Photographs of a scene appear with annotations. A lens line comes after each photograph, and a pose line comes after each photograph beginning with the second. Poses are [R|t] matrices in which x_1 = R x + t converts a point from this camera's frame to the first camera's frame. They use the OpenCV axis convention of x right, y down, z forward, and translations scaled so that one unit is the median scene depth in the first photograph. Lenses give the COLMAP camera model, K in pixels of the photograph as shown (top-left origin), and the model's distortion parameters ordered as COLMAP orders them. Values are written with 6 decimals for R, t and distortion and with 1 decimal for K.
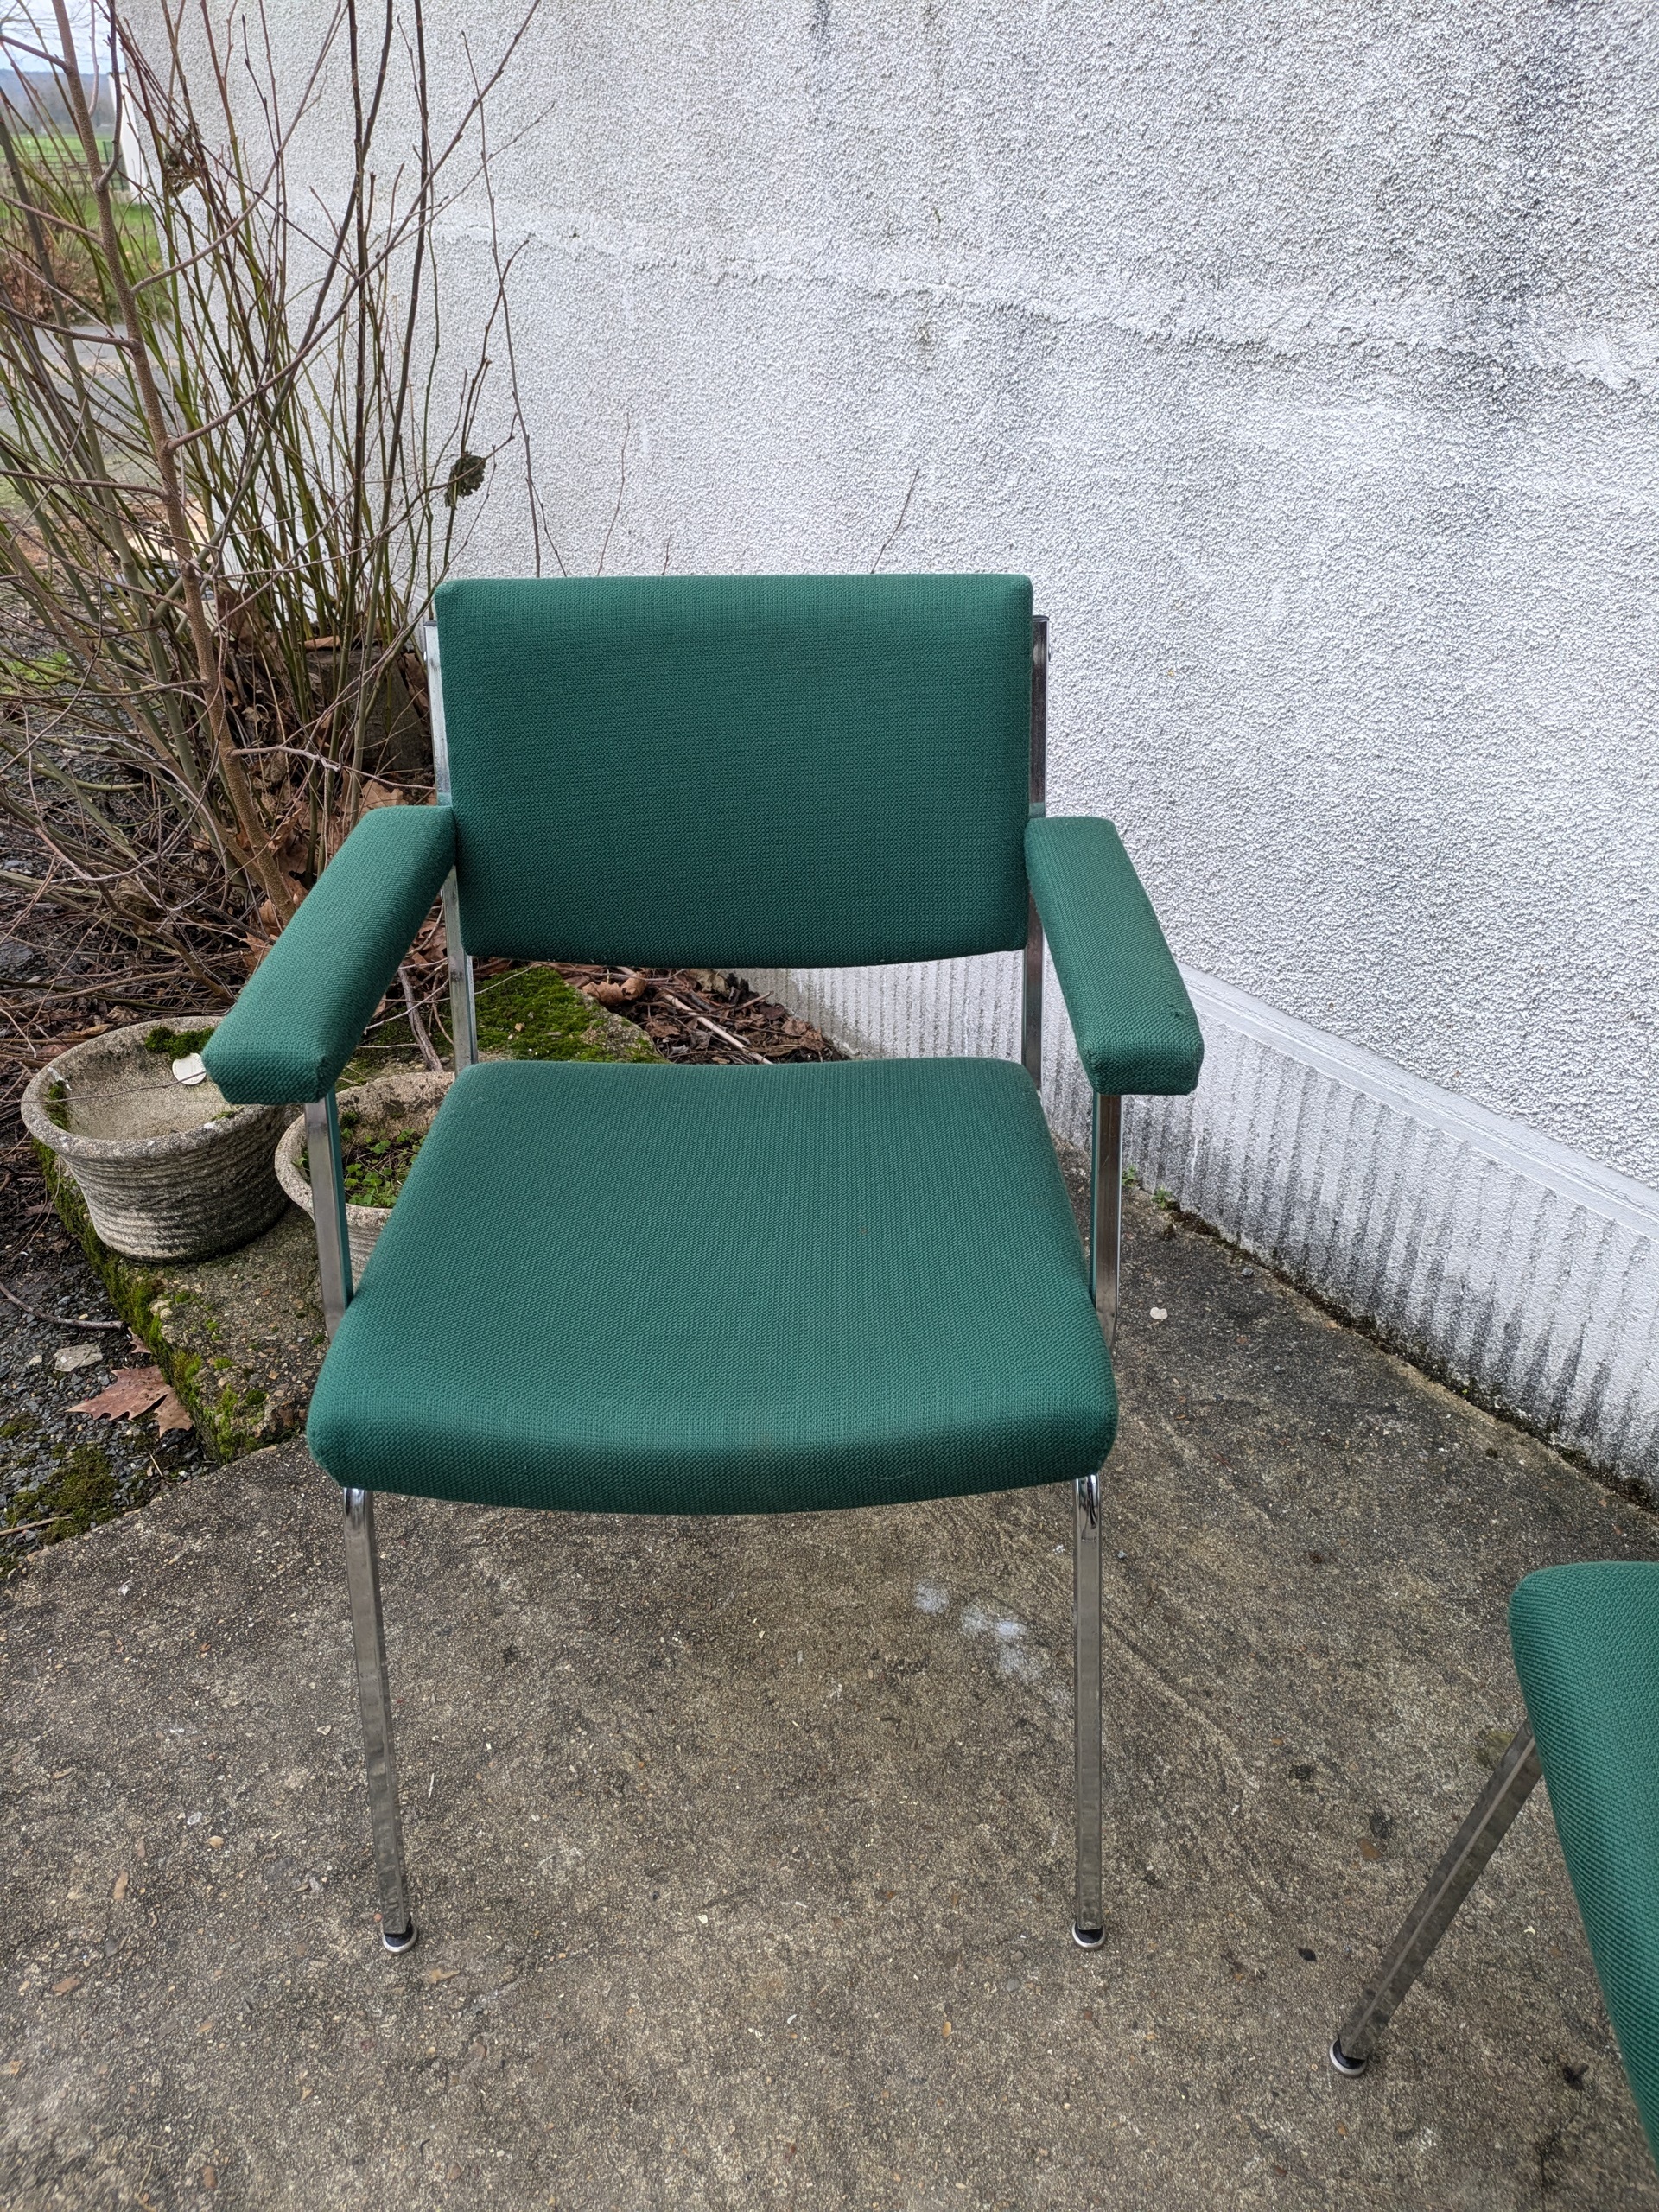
lens RADIAL K [[1625.4, 0, 823.9], [0, 1625.4, 1069.7], [0, 0, 1]] dist [0.055325, -0.049709]
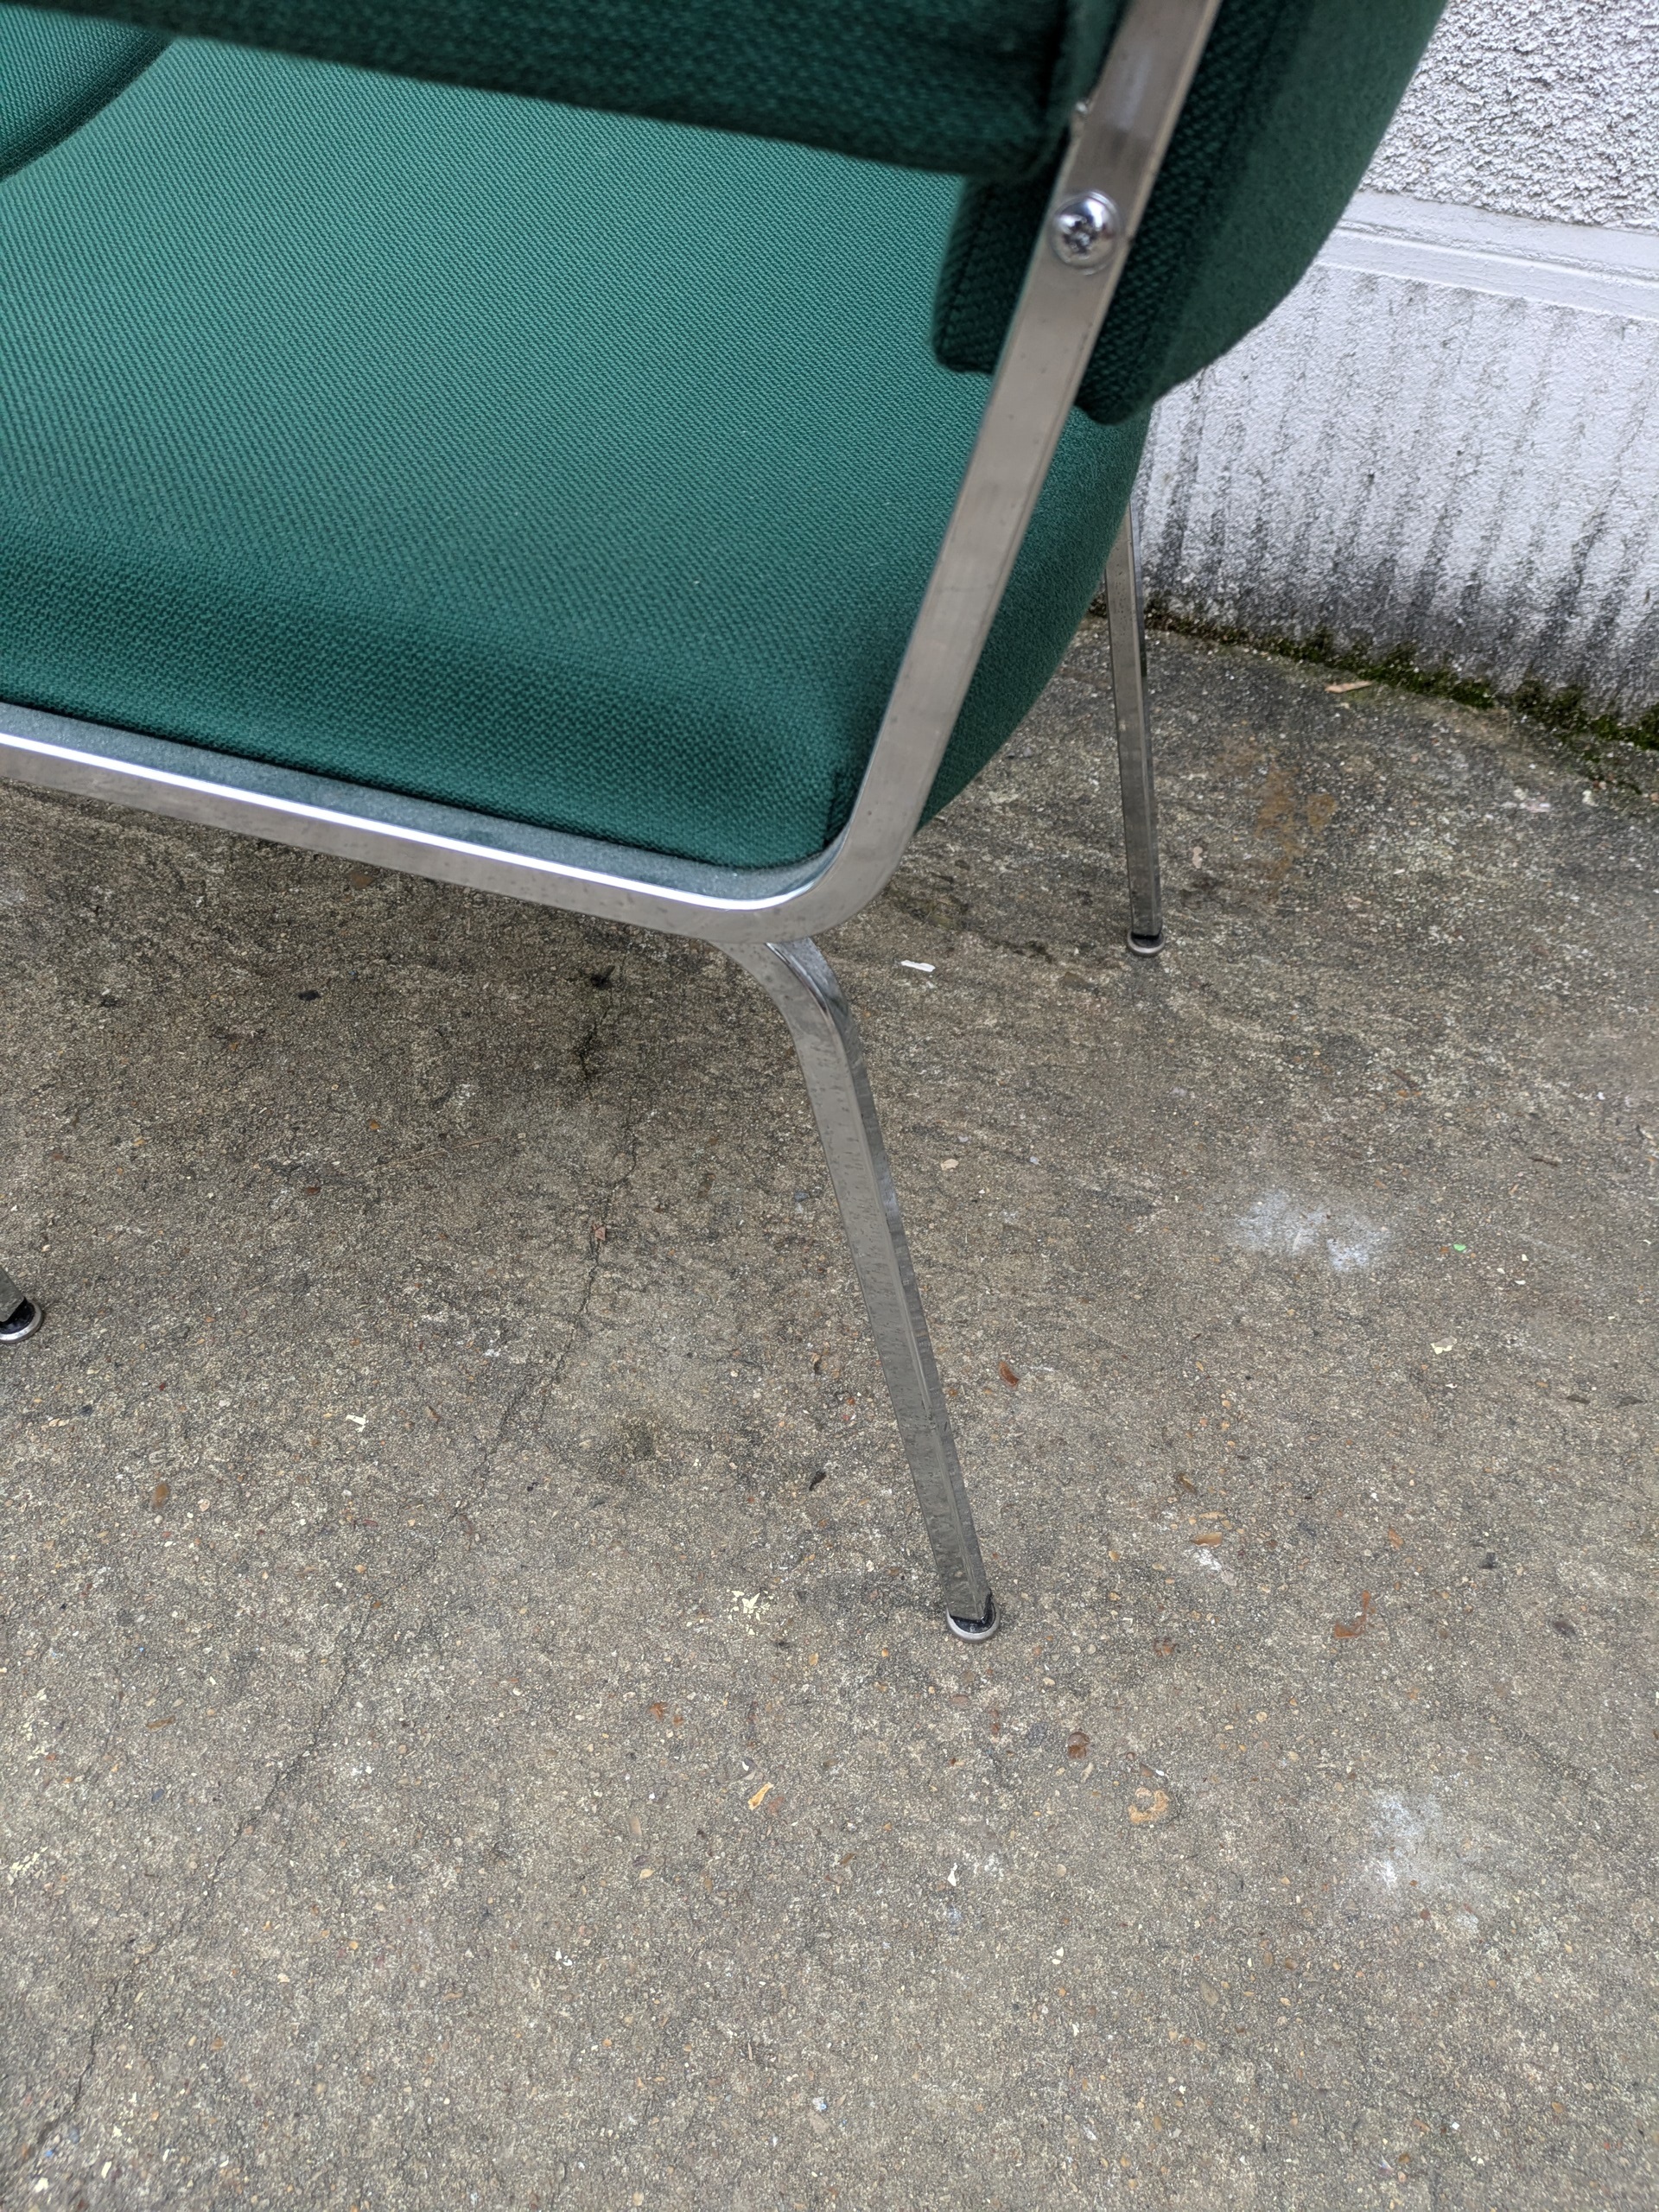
lens RADIAL K [[1625.4, 0, 833.5], [0, 1625.4, 1081.5], [0, 0, 1]] dist [0.055325, -0.049709]
pose [[0.834220, -0.400664, 0.378875, 0.143281], [0.257098, 0.890429, 0.375549, 0.259244], [-0.487830, -0.215882, 0.845823, 0.113835]]
